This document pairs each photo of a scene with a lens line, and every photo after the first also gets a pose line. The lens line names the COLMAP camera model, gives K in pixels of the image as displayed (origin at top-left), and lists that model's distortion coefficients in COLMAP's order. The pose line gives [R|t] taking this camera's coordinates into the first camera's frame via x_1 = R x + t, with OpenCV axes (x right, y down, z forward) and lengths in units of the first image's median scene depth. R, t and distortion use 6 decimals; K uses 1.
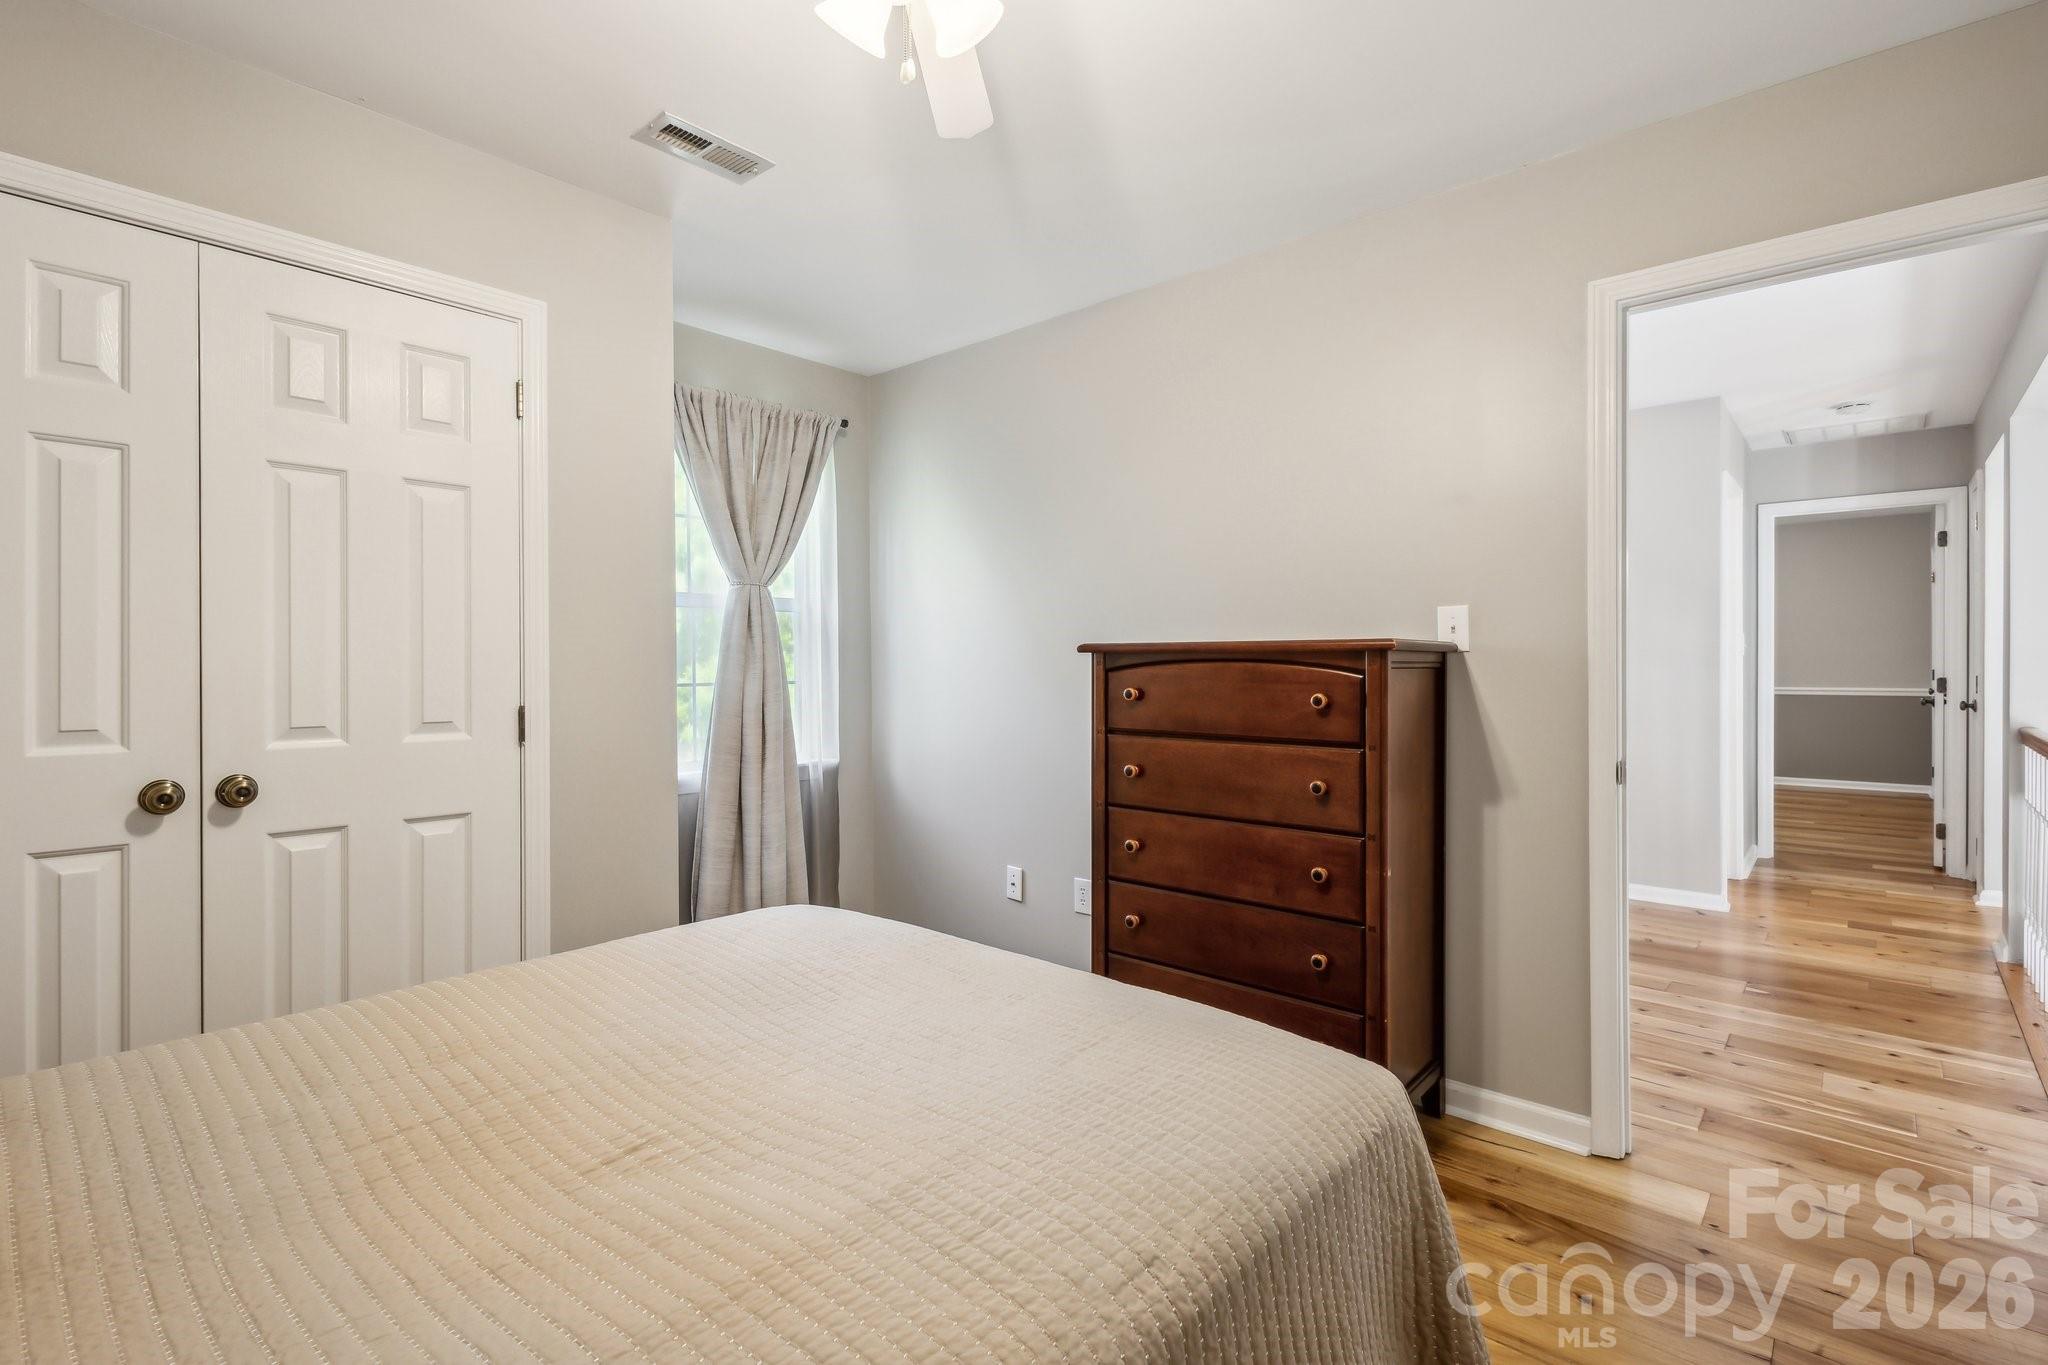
lens RADIAL K [[947.8, 0, 1016.8], [0, 947.8, 675.3], [0, 0, 1]] dist [0.000184, -0.000158]
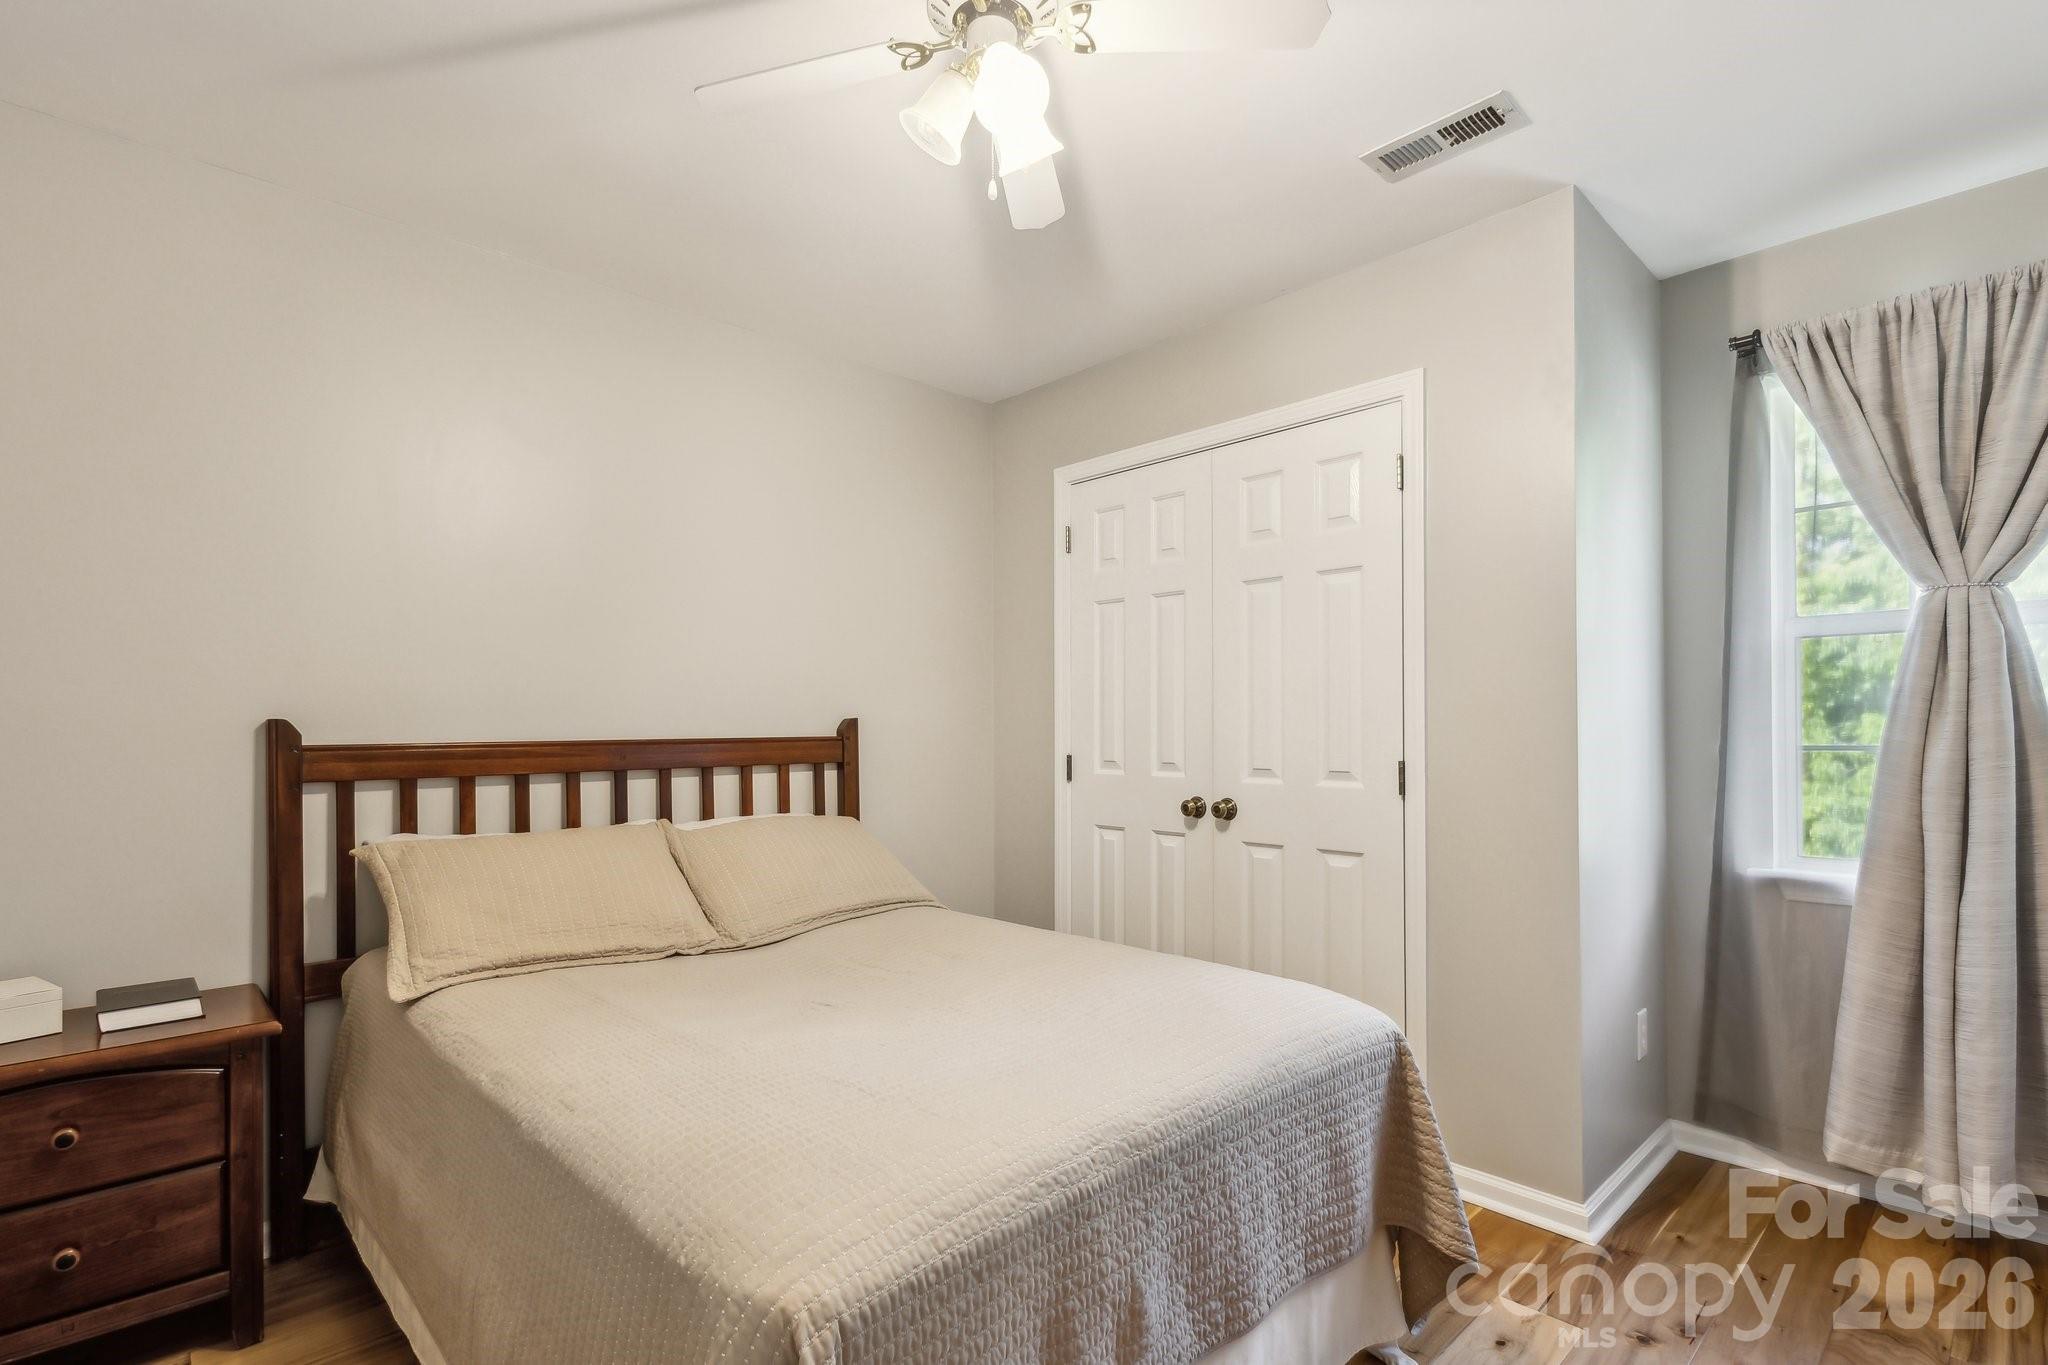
lens RADIAL K [[961.8, 0, 1014.2], [0, 961.8, 720.9], [0, 0, 1]] dist [-0.001464, -0.000105]
pose [[-0.093069, -0.012861, -0.995577, 0.603207], [-0.006881, 0.999901, -0.012274, 0.004288], [0.995636, 0.005708, -0.093148, 0.691976]]
